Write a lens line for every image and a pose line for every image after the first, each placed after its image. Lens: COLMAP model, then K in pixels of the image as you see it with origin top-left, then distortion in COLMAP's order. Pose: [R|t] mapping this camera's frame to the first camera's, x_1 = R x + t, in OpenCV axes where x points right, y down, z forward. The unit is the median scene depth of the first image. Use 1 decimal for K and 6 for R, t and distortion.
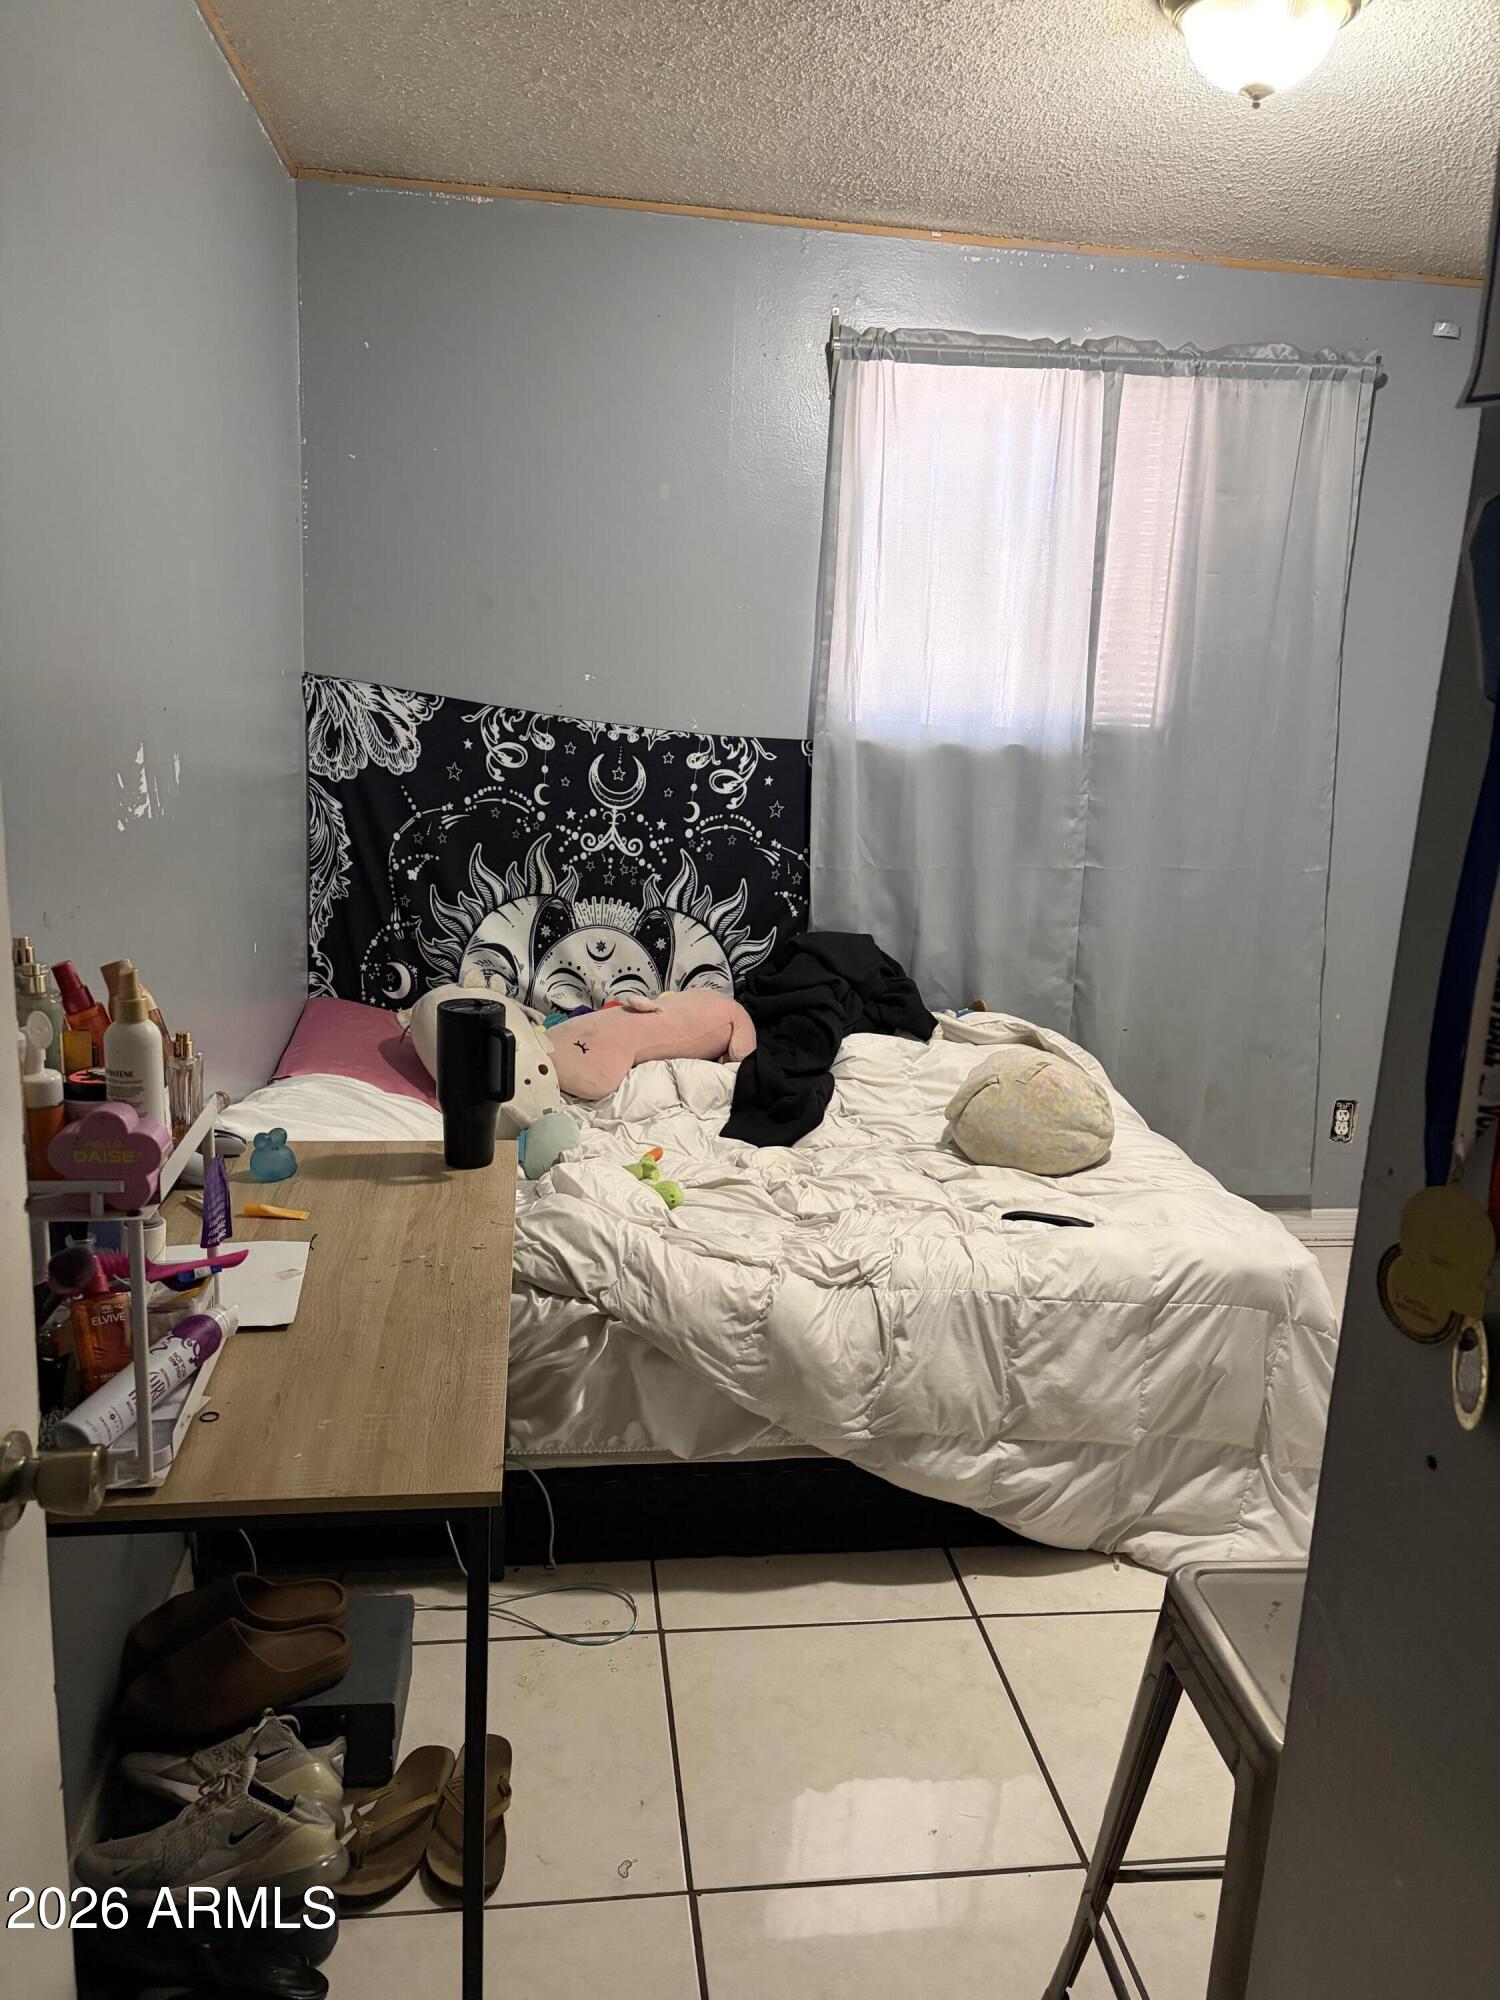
lens RADIAL K [[1514.9, 0, 757.0], [0, 1514.9, 994.6], [0, 0, 1]] dist [0.032517, -0.041913]
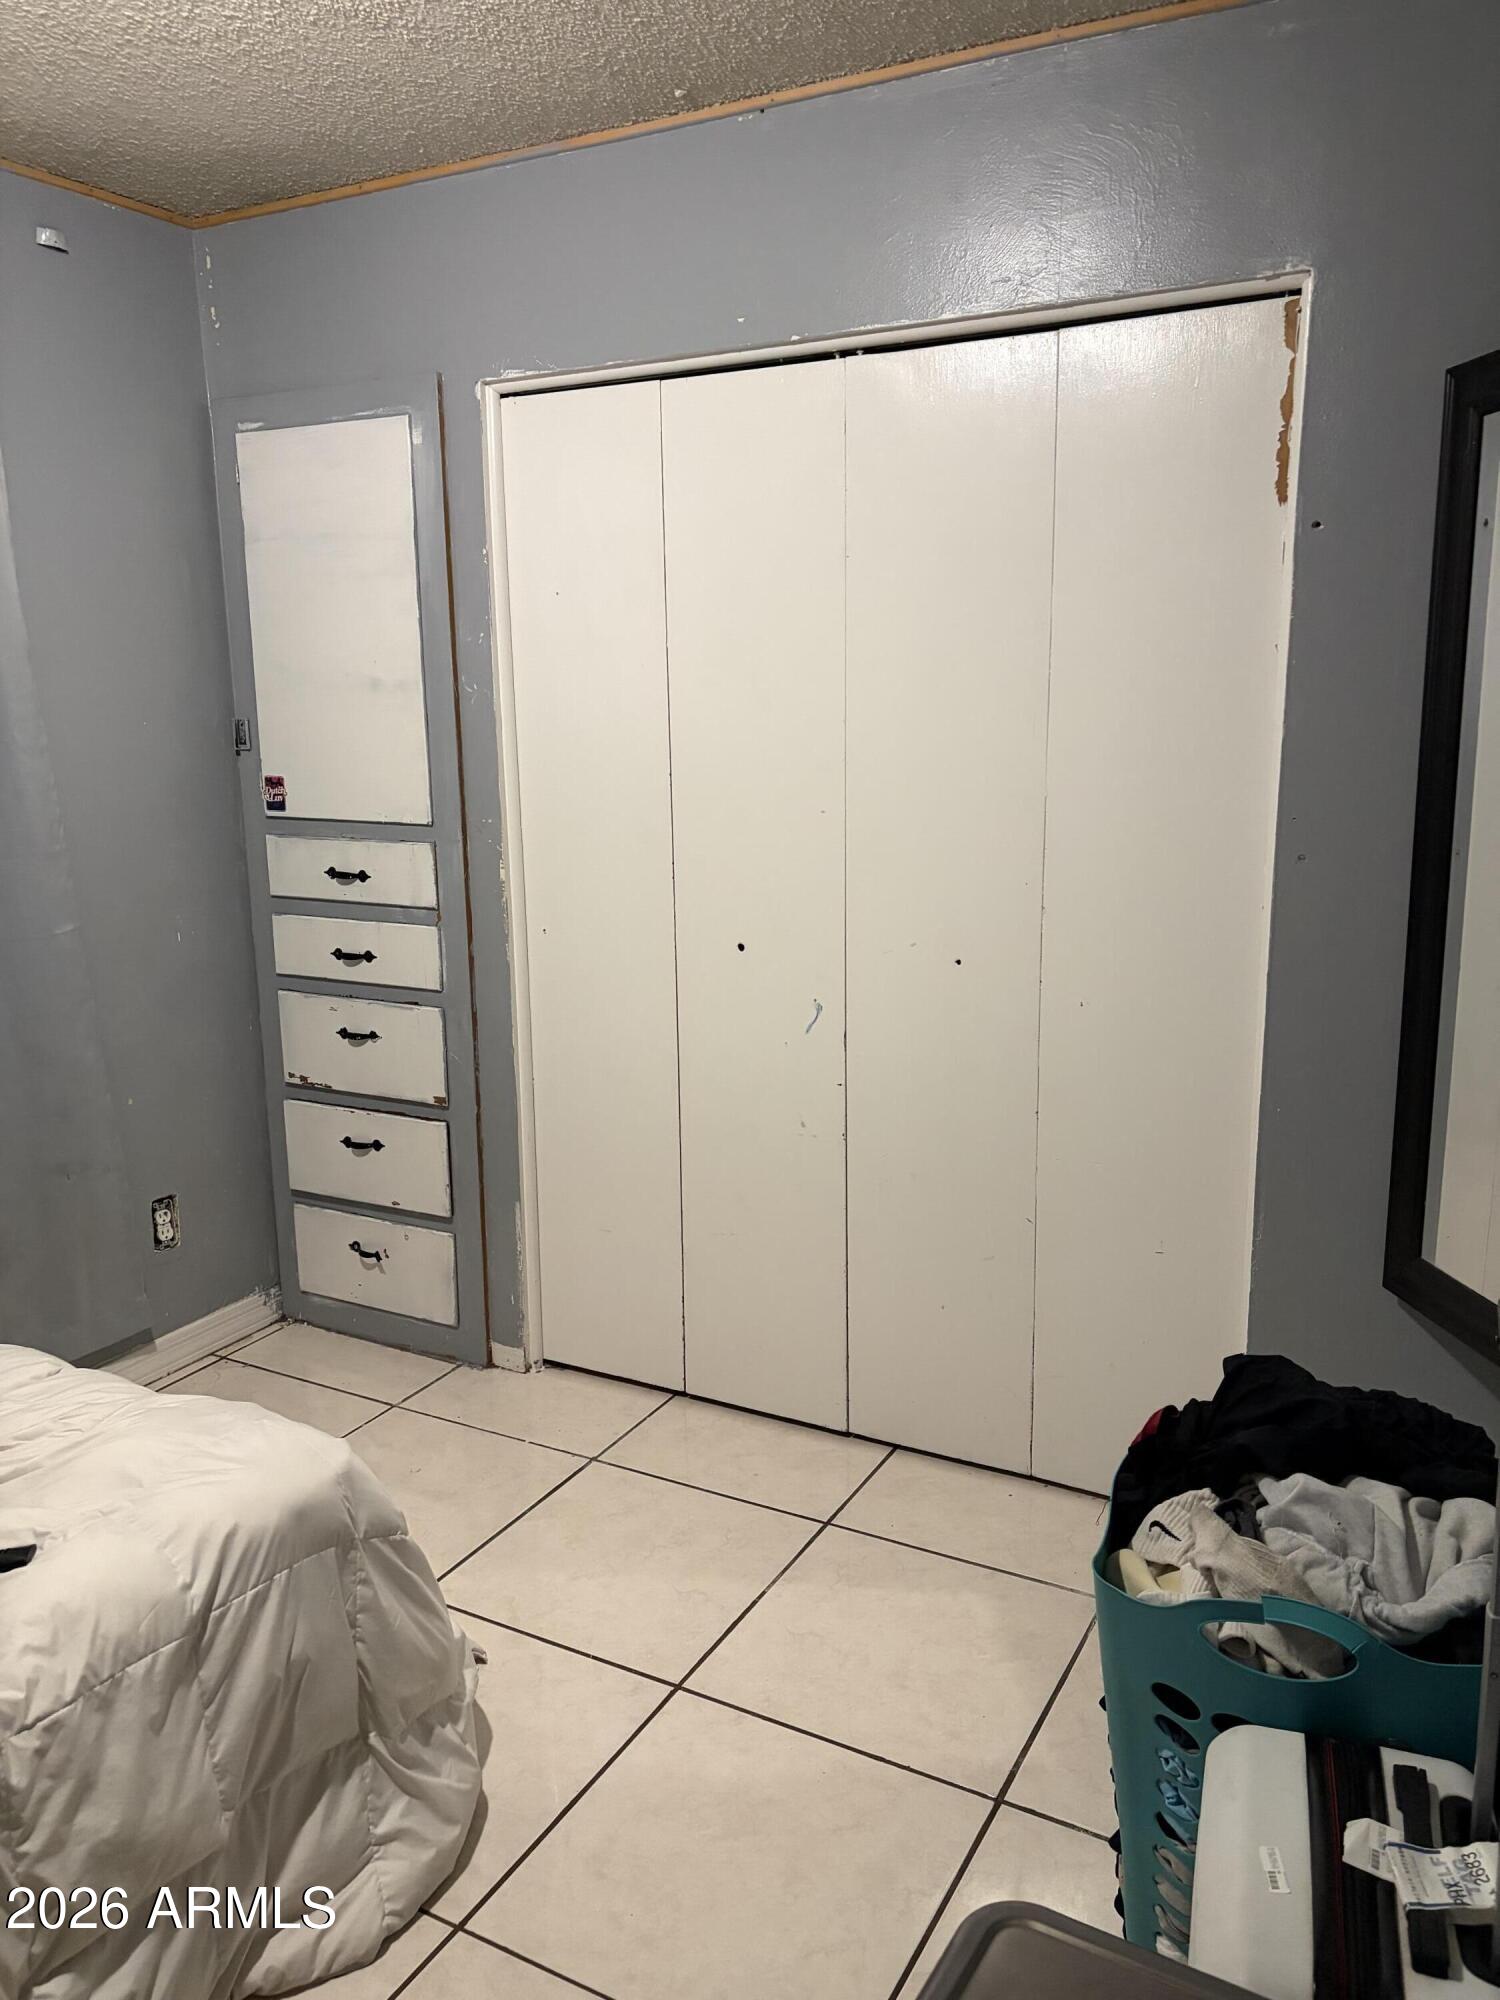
lens RADIAL K [[1514.9, 0, 739.3], [0, 1514.9, 988.3], [0, 0, 1]] dist [0.032517, -0.041913]
pose [[0.596763, -0.217854, 0.772279, -0.046200], [0.226750, 0.968997, 0.098130, -0.073989], [-0.769713, 0.116554, 0.627659, 0.374065]]
